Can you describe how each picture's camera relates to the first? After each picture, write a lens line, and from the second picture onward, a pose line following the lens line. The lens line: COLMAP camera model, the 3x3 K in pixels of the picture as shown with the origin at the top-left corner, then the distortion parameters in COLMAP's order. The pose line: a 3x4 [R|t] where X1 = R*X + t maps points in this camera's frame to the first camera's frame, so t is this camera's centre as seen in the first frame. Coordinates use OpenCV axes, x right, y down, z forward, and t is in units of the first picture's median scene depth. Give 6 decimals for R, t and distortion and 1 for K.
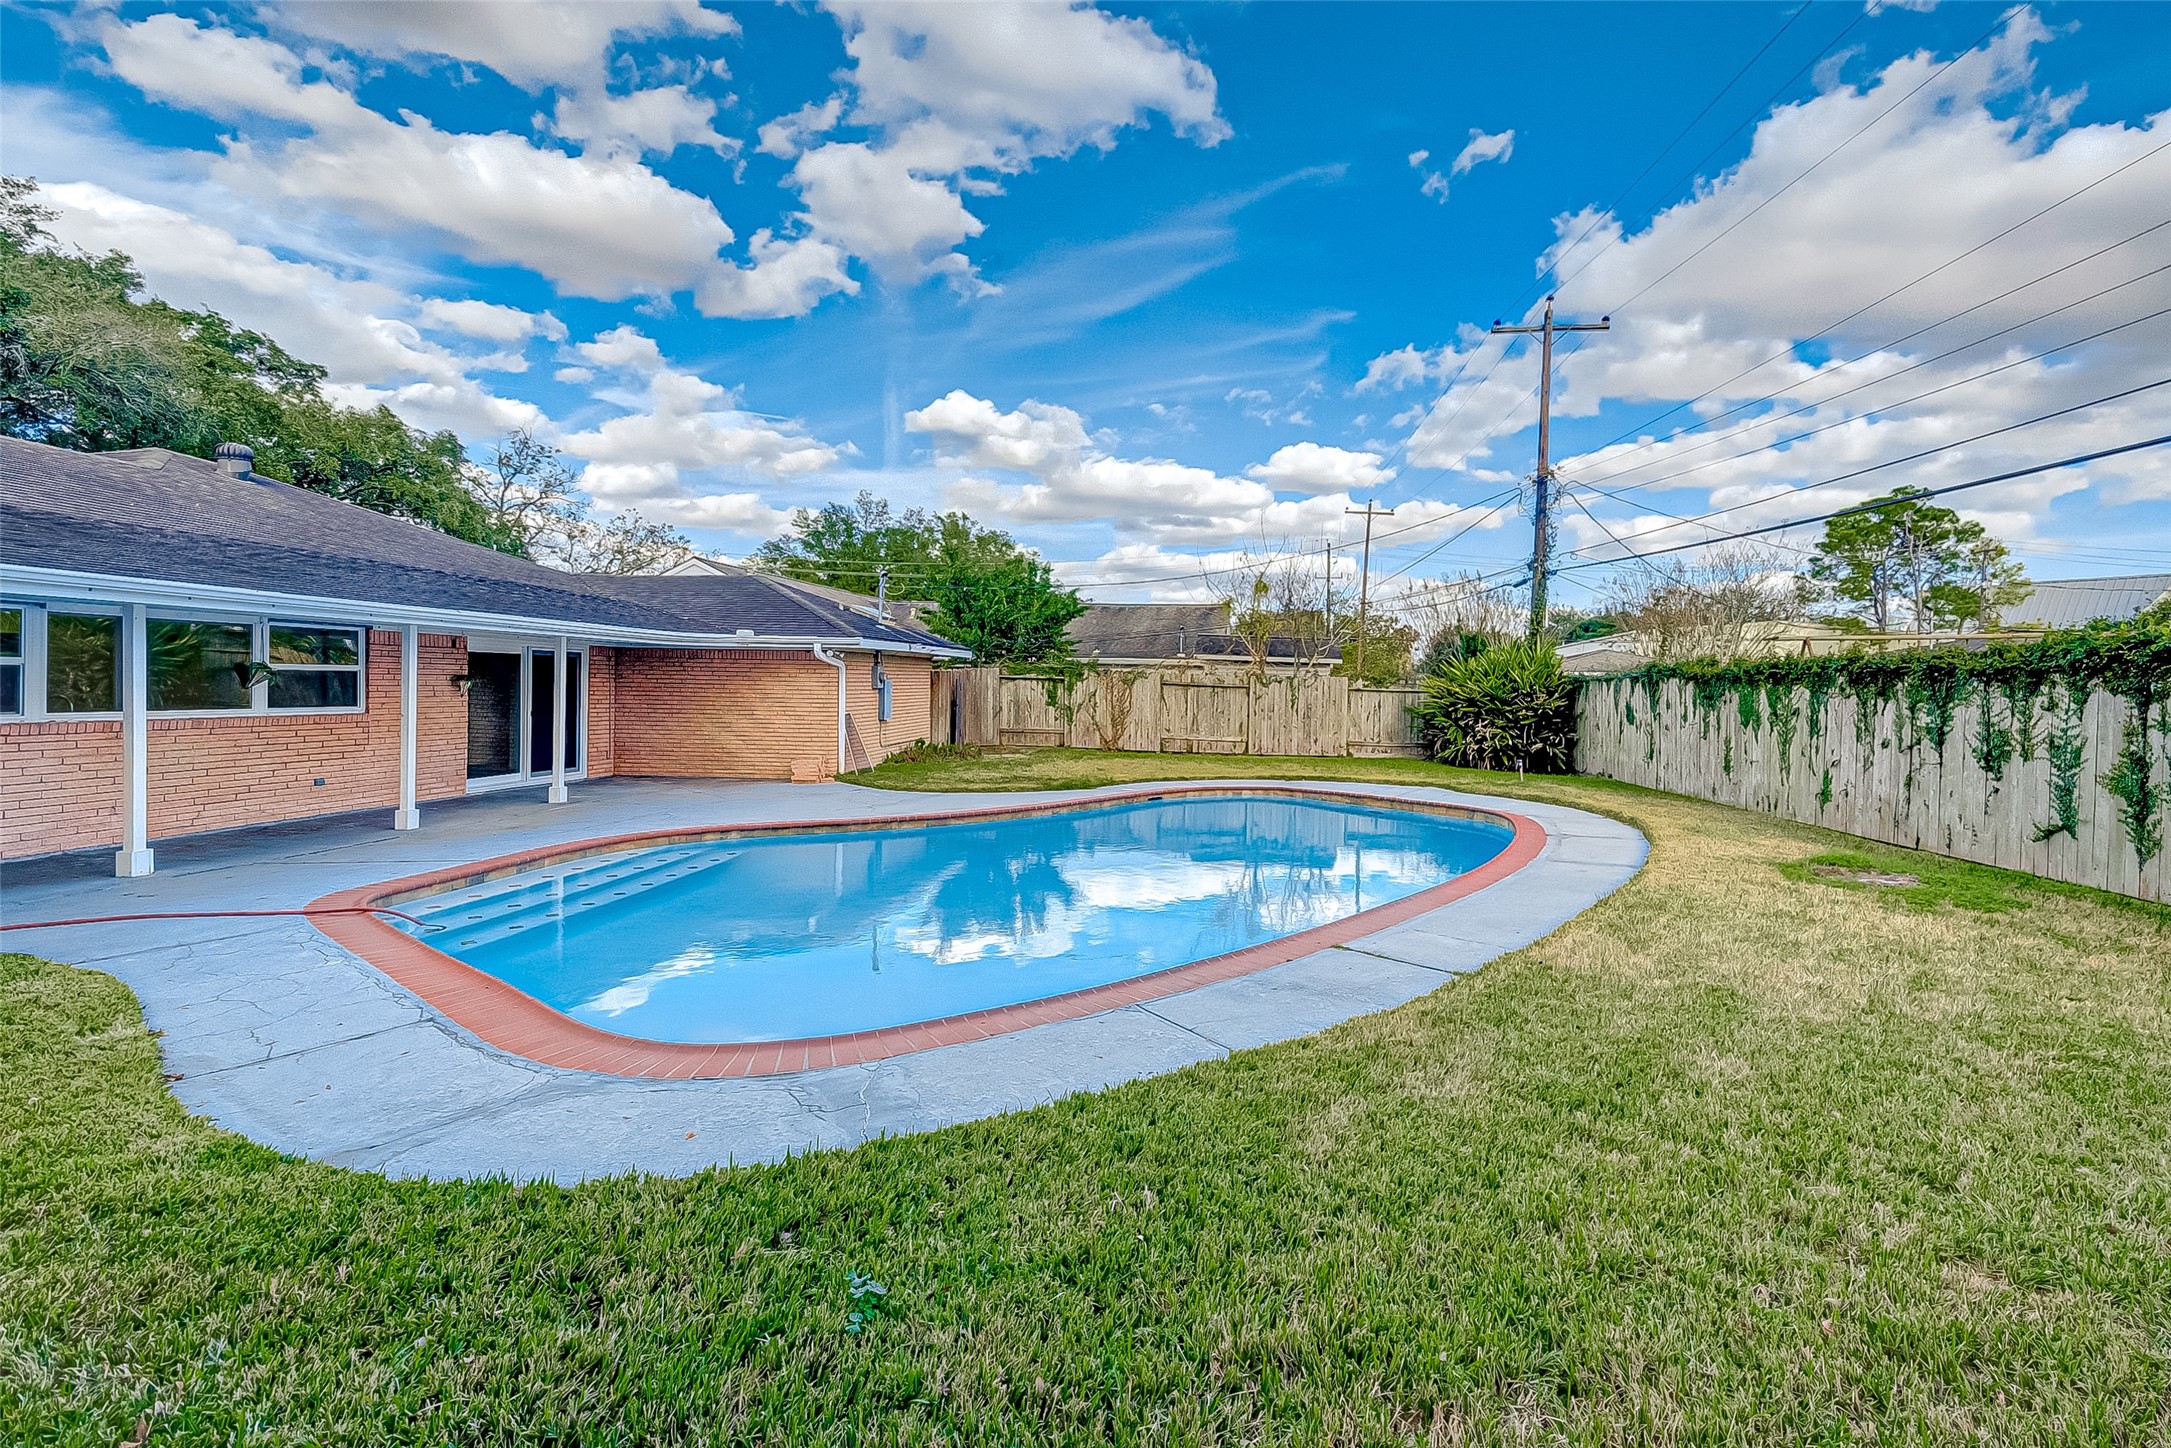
lens RADIAL K [[985.3, 0, 1155.3], [0, 985.3, 708.8], [0, 0, 1]] dist [0.001705, -0.000585]
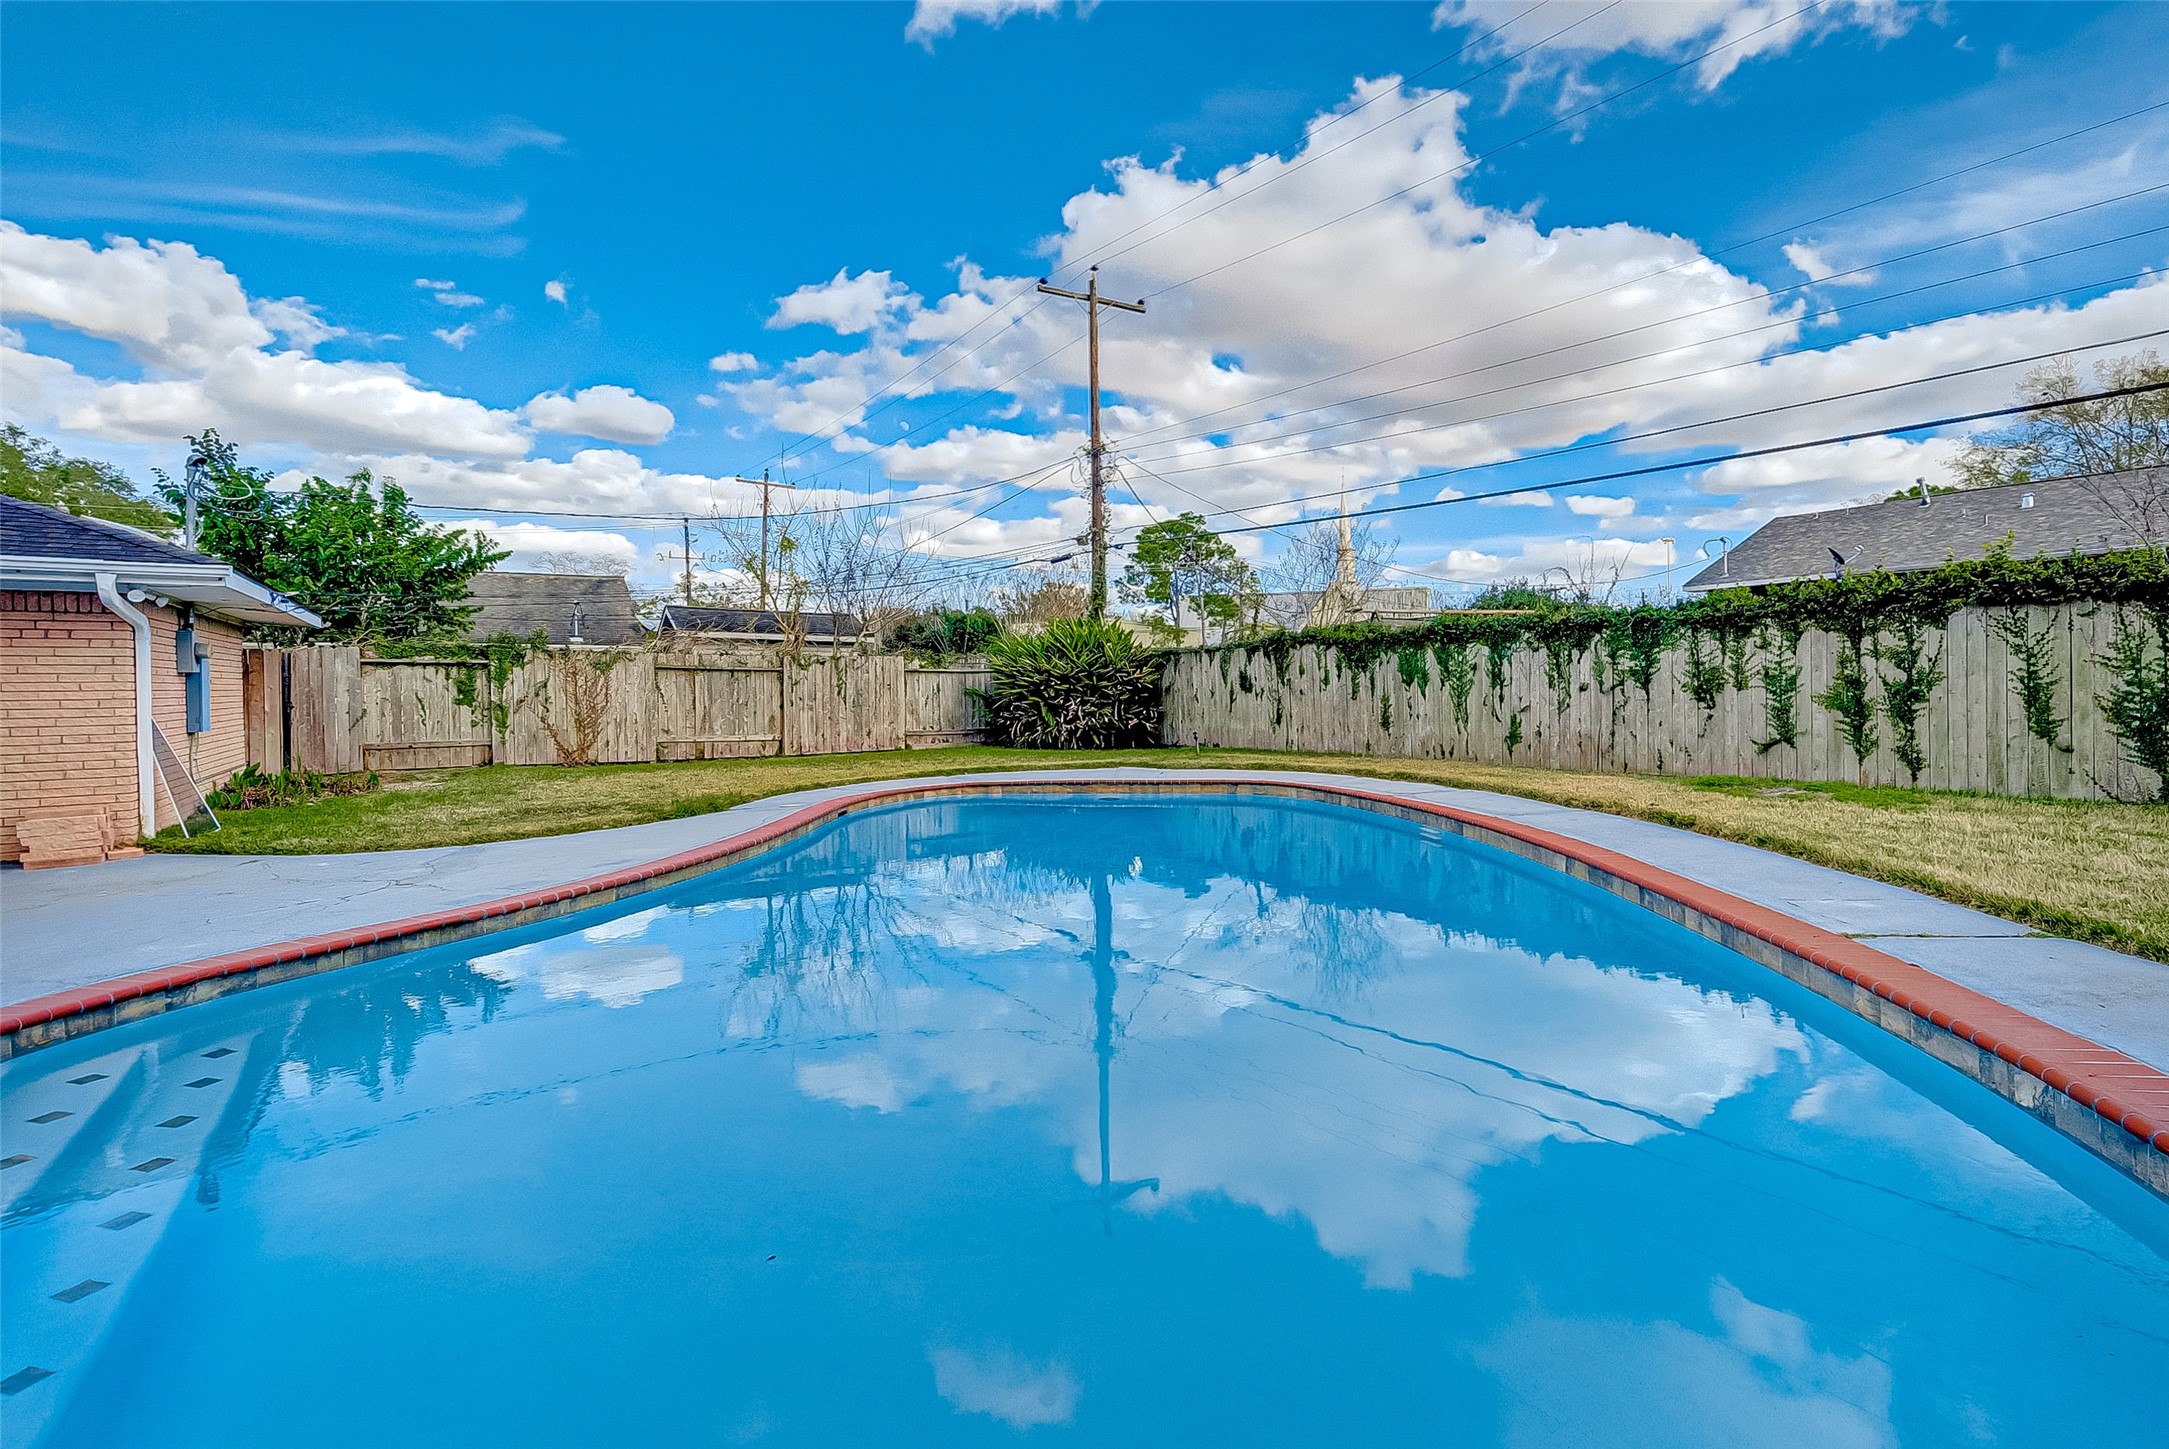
lens RADIAL K [[979.3, 0, 1191.9], [0, 979.3, 701.4], [0, 0, 1]] dist [0.019812, -0.006521]
pose [[0.762383, -0.038880, 0.645957, -0.316139], [0.043072, 0.999029, 0.009296, 0.018215], [-0.645691, 0.020736, 0.763317, 0.355897]]
